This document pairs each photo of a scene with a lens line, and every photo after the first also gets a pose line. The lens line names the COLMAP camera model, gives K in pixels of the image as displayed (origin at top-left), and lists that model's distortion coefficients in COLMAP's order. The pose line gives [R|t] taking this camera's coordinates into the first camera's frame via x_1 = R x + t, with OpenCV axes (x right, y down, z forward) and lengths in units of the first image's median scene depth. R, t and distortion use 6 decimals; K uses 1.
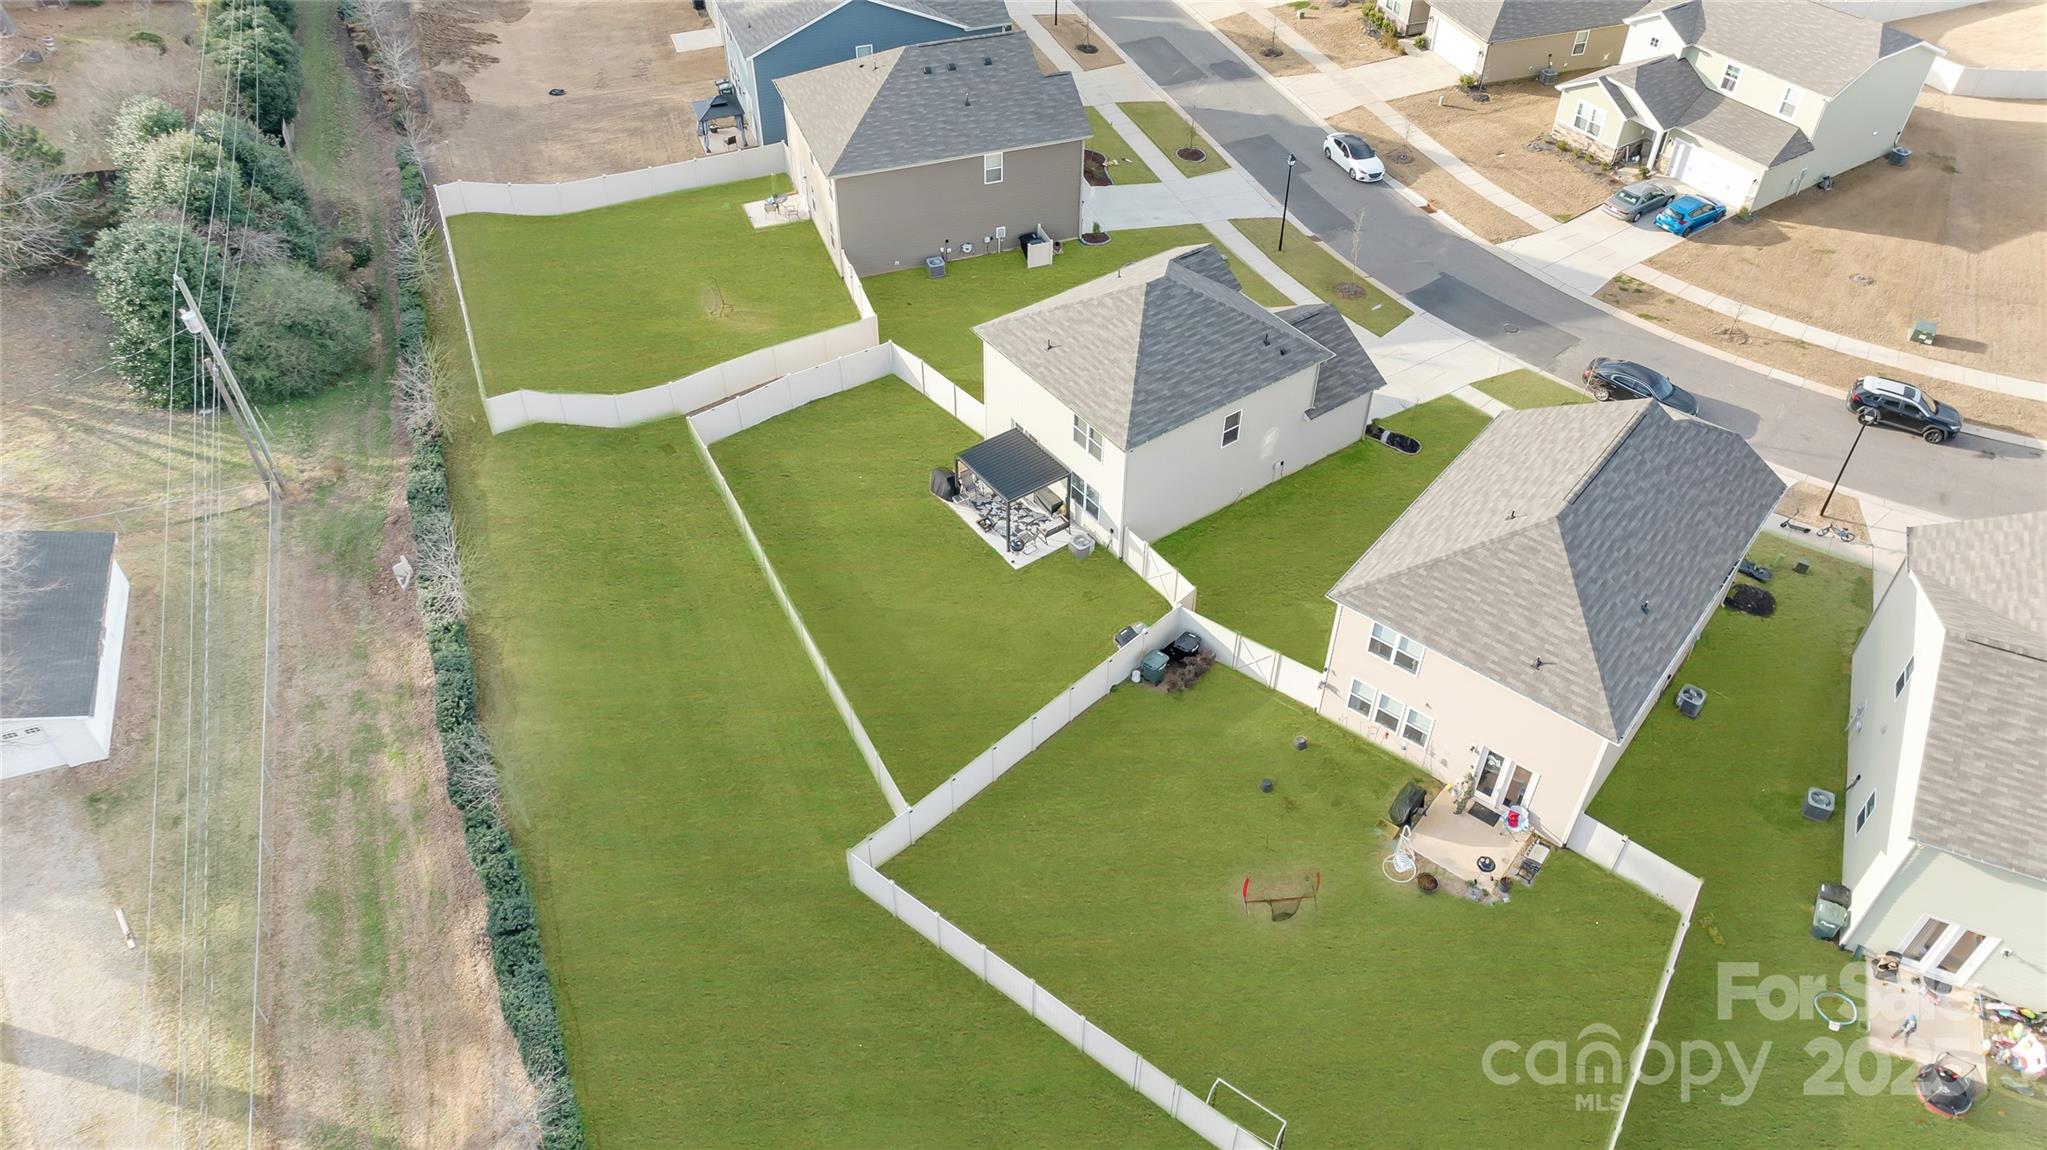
lens RADIAL K [[1426.2, 0, 1027.5], [0, 1426.2, 568.4], [0, 0, 1]] dist [-0.015985, 0.010972]
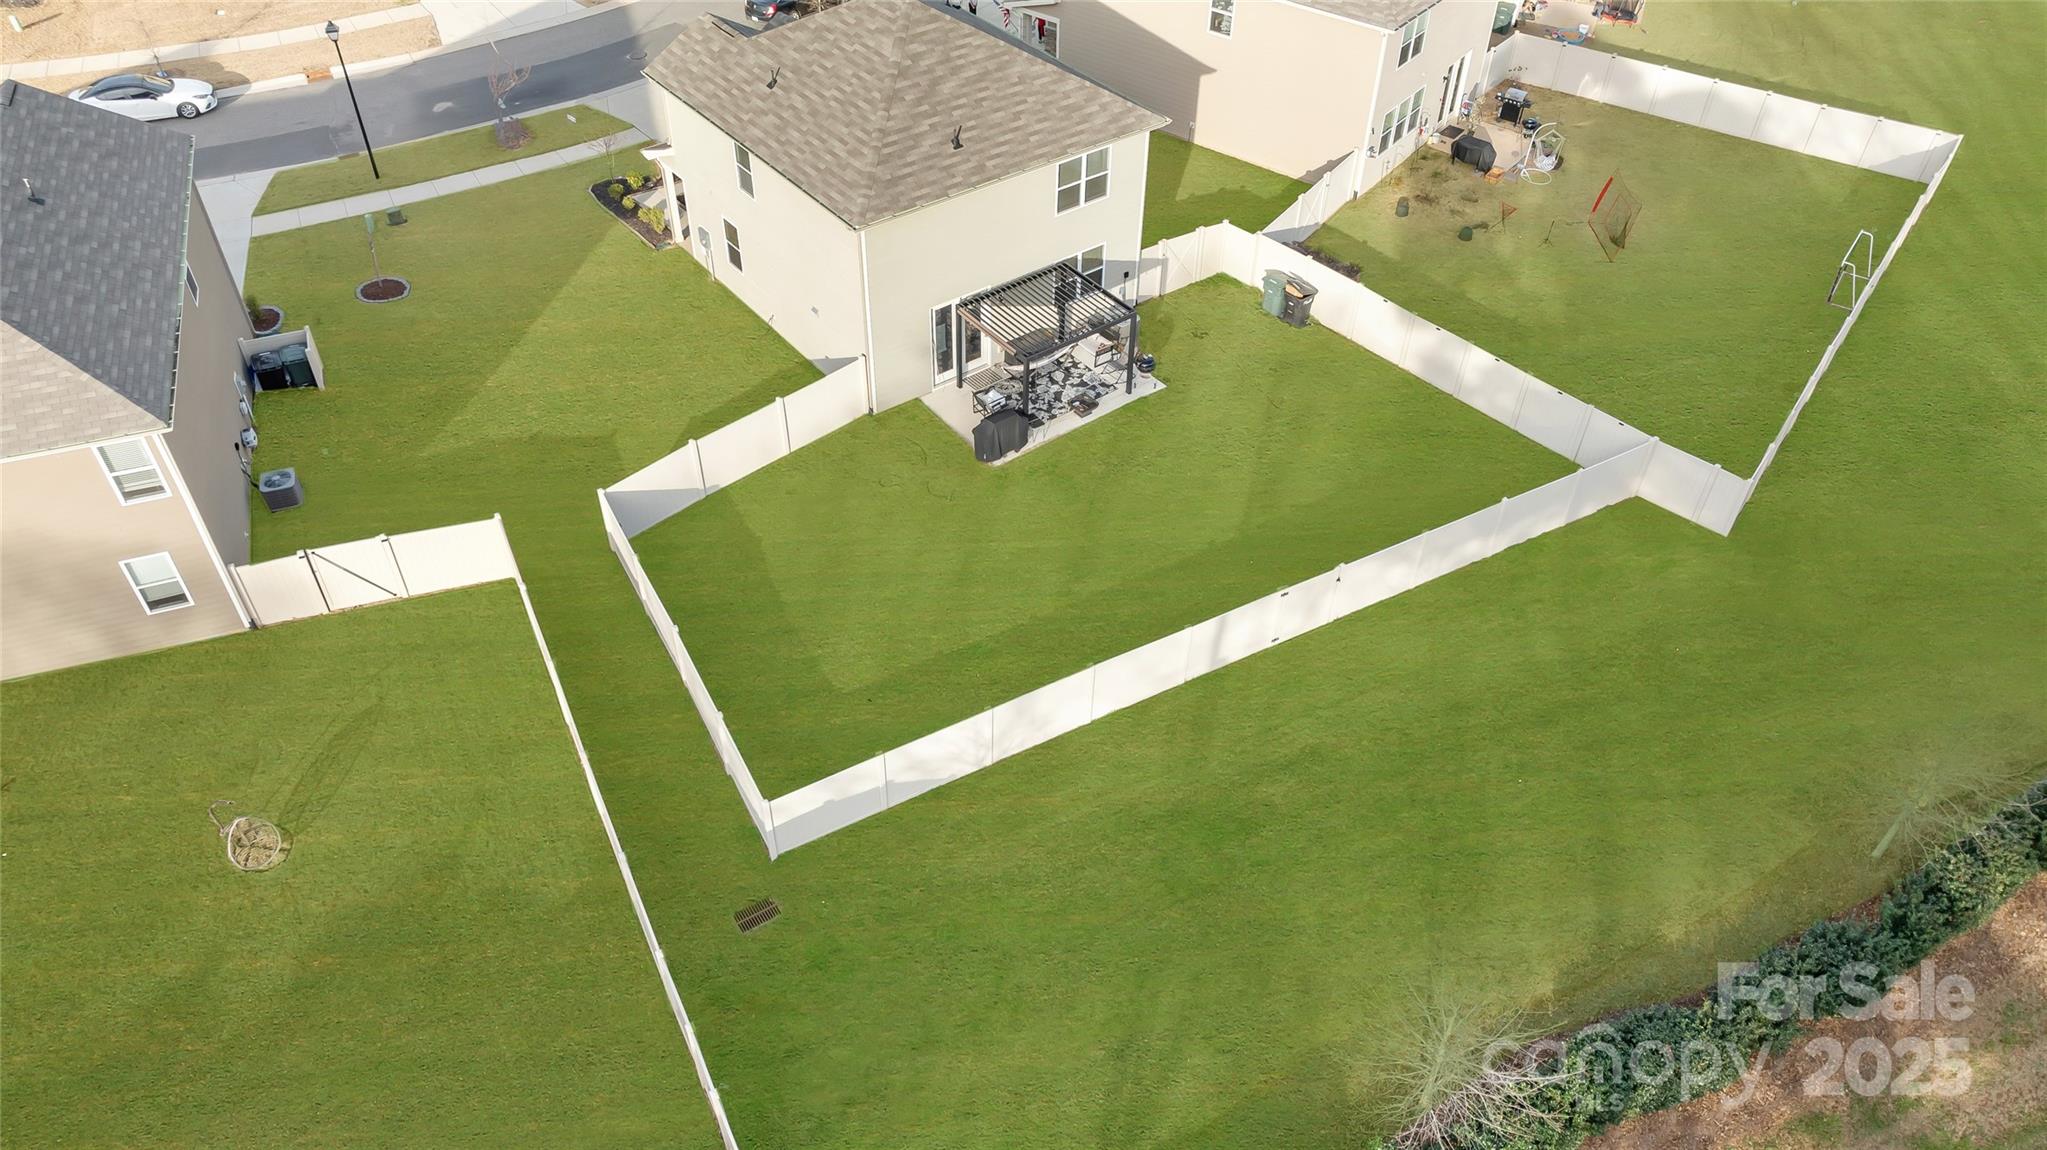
lens RADIAL K [[1426.2, 0, 1024.3], [0, 1426.2, 576.7], [0, 0, 1]] dist [-0.015985, 0.010972]
pose [[-0.022277, -0.687261, 0.726069, -0.456116], [0.669862, 0.528860, 0.521145, -0.284439], [-0.742151, 0.497976, 0.448588, 0.613944]]
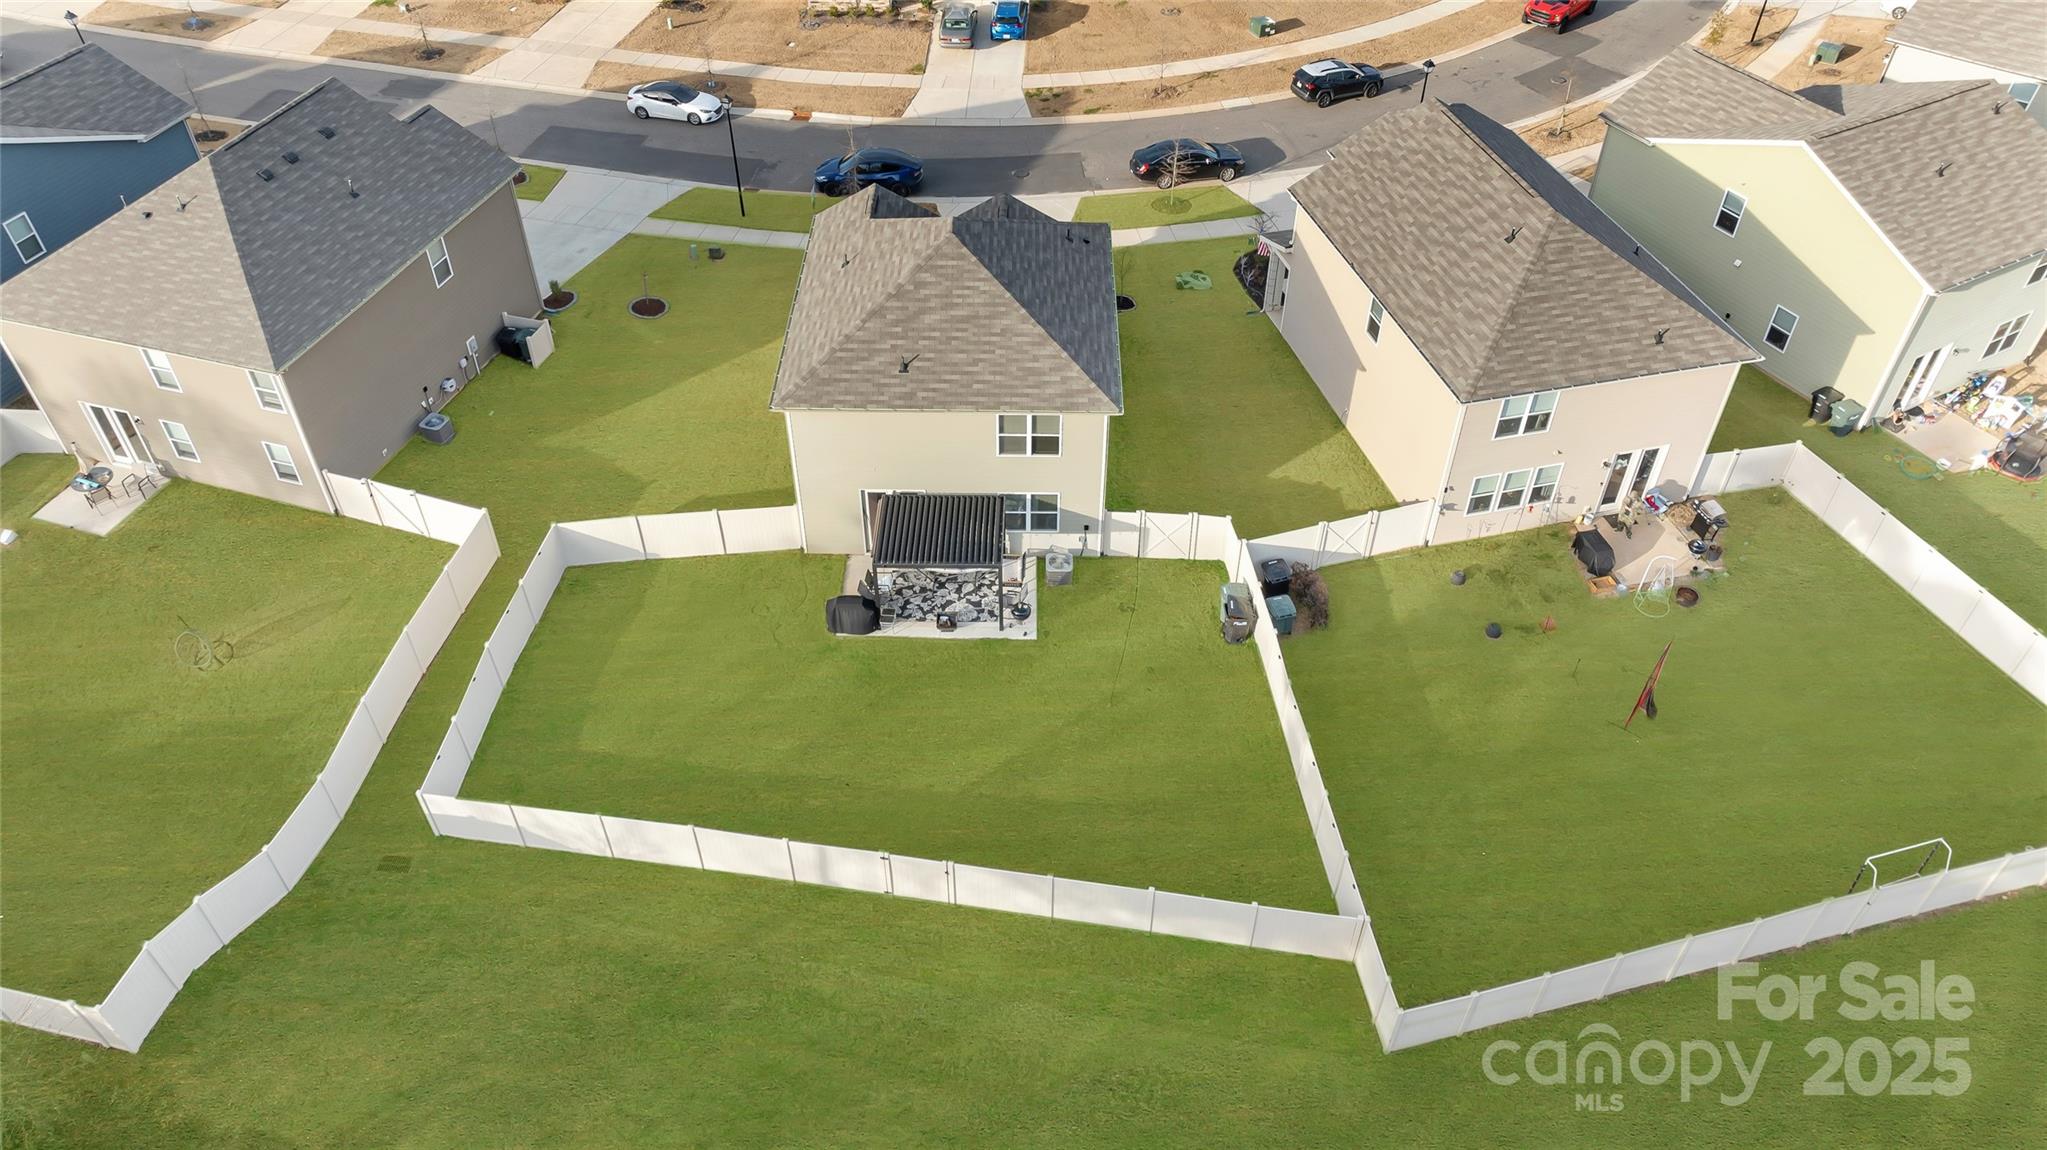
lens RADIAL K [[1426.2, 0, 1018.7], [0, 1426.2, 571.1], [0, 0, 1]] dist [-0.015985, 0.010972]
pose [[0.602194, -0.547278, 0.581248, -0.336551], [0.545290, 0.813734, 0.201236, -0.144179], [-0.583113, 0.195766, 0.788451, 0.320305]]
